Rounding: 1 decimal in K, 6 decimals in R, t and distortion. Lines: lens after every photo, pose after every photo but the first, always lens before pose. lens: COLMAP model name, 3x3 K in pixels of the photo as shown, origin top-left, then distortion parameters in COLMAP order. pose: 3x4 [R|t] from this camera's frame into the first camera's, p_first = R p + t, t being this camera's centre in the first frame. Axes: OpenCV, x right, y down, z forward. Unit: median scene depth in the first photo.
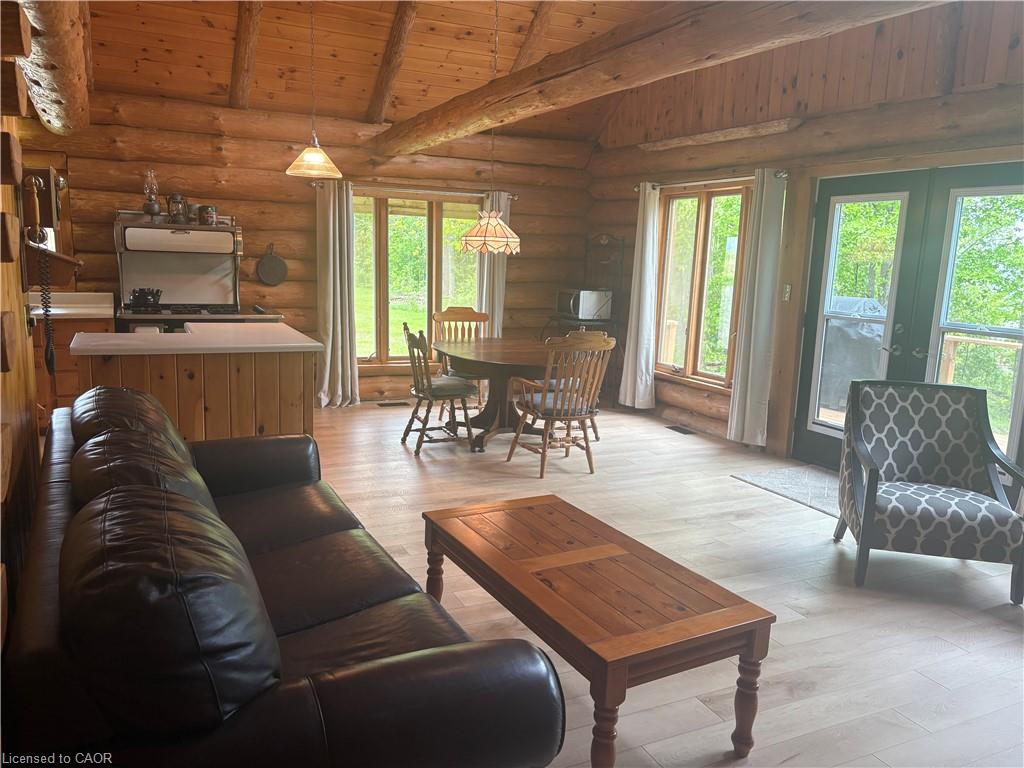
lens RADIAL K [[755.6, 0, 514.2], [0, 755.6, 391.9], [0, 0, 1]] dist [0.028289, 0.001248]
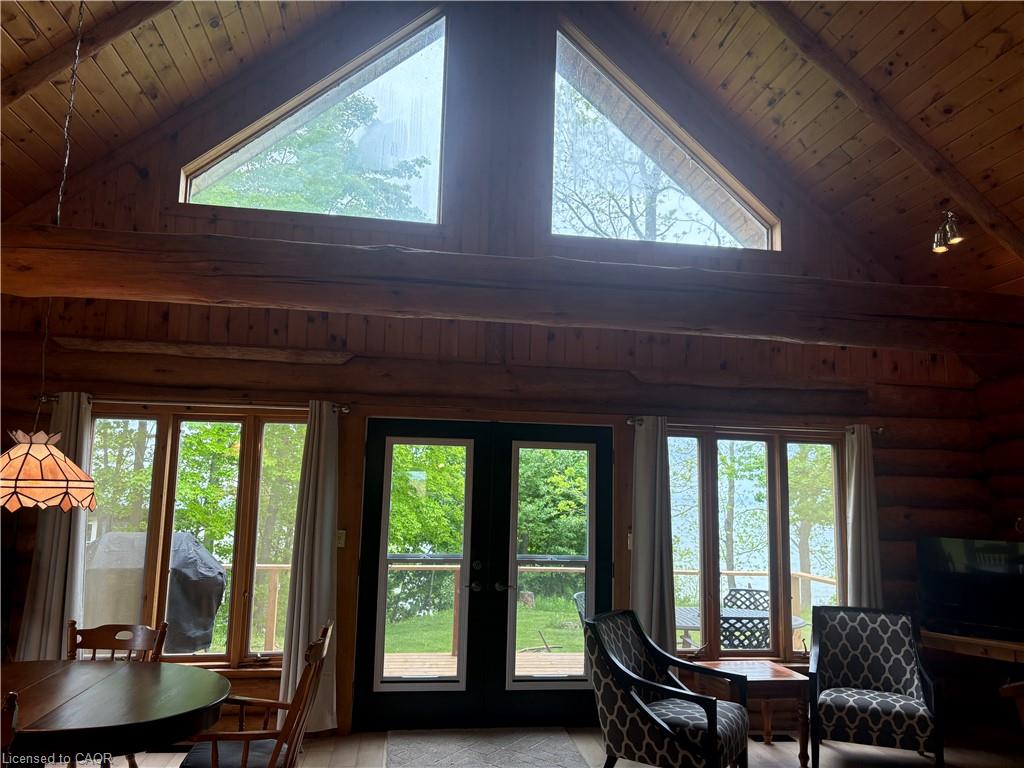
lens RADIAL K [[755.6, 0, 514.2], [0, 755.6, 391.9], [0, 0, 1]] dist [0.028289, 0.001248]
pose [[0.298711, 0.097186, 0.949382, -0.422253], [0.165364, 0.974482, -0.151785, -0.123055], [-0.939908, 0.202334, 0.275017, 0.506227]]
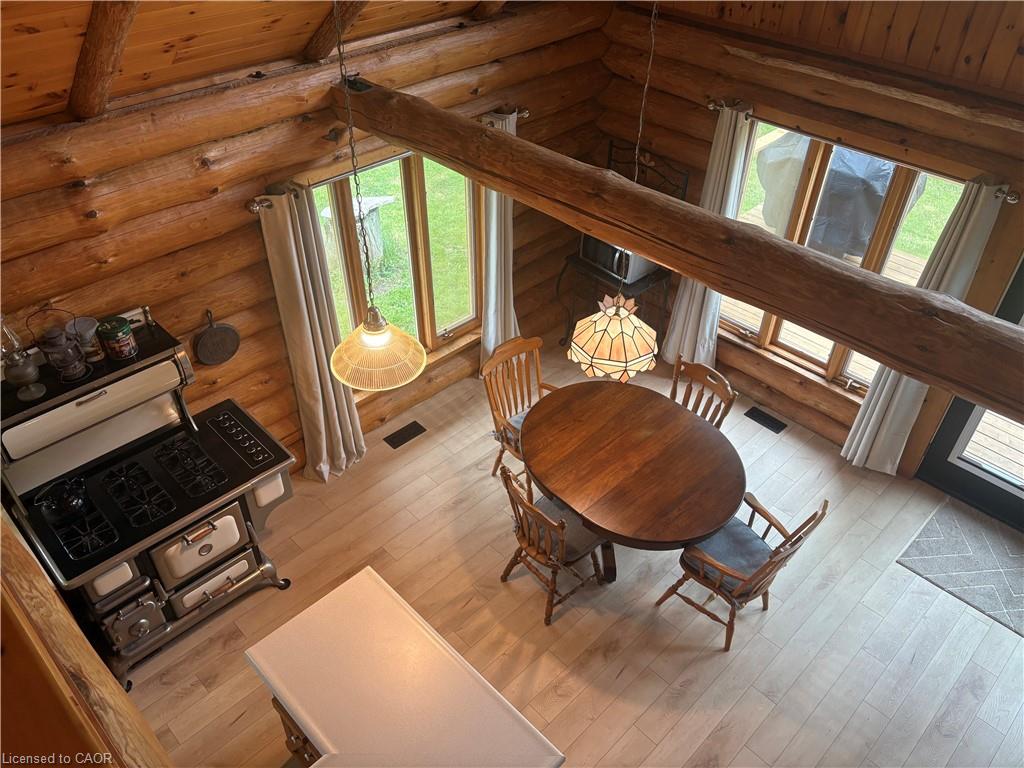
lens RADIAL K [[765.3, 0, 516.2], [0, 765.3, 382.6], [0, 0, 1]] dist [0.025288, 0.000973]
pose [[0.949011, -0.215061, 0.230492, -0.267979], [0.075601, 0.865086, 0.495894, -0.490857], [-0.306043, -0.453183, 0.837235, 0.420081]]
